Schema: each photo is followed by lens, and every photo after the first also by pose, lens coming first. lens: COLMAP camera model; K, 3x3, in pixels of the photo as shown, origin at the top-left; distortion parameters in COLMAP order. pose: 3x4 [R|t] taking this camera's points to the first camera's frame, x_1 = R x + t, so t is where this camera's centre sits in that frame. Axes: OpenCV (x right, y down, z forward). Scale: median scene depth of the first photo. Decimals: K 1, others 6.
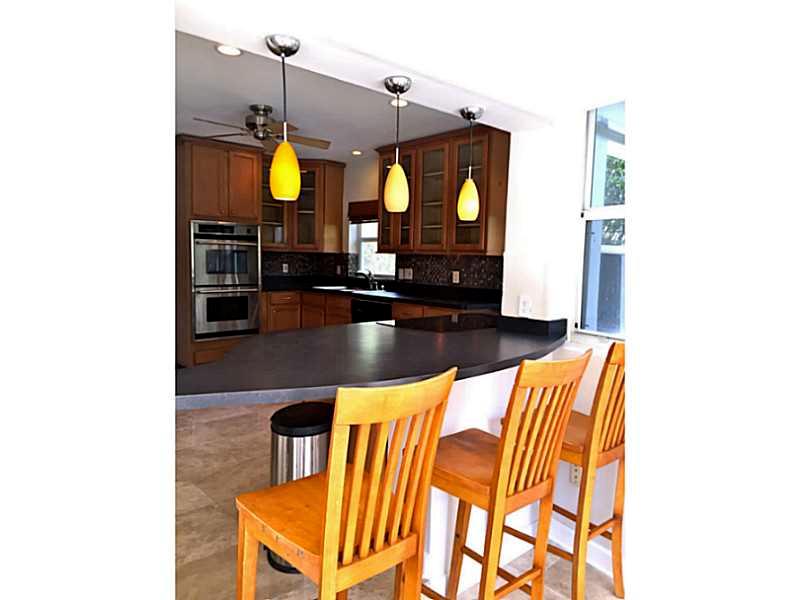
lens RADIAL K [[511.0, 0, 396.9], [0, 511.0, 299.0], [0, 0, 1]] dist [0.039020, 0.001388]
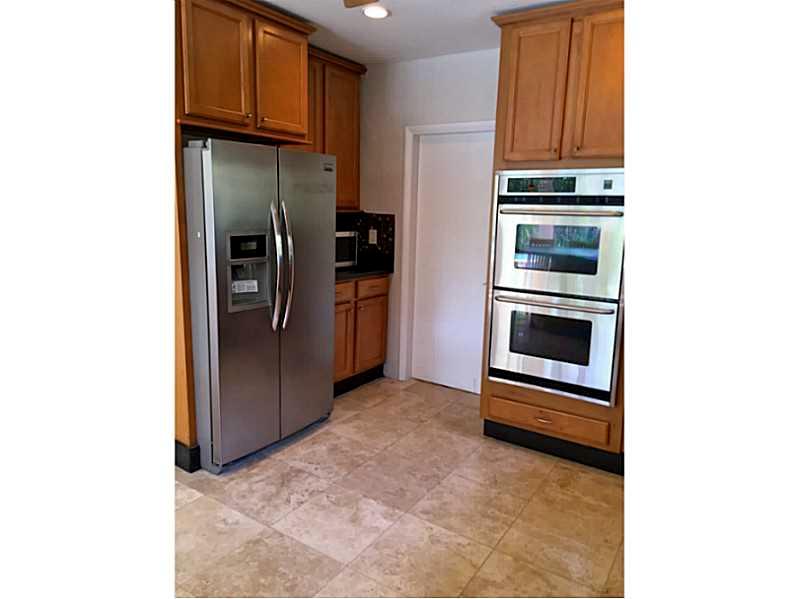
lens RADIAL K [[510.3, 0, 399.4], [0, 510.3, 296.0], [0, 0, 1]] dist [0.039020, 0.001388]
pose [[0.278489, 0.142744, -0.949773, 0.117620], [-0.107534, 0.987310, 0.116855, -0.065419], [0.954401, 0.069590, 0.290304, 0.671866]]
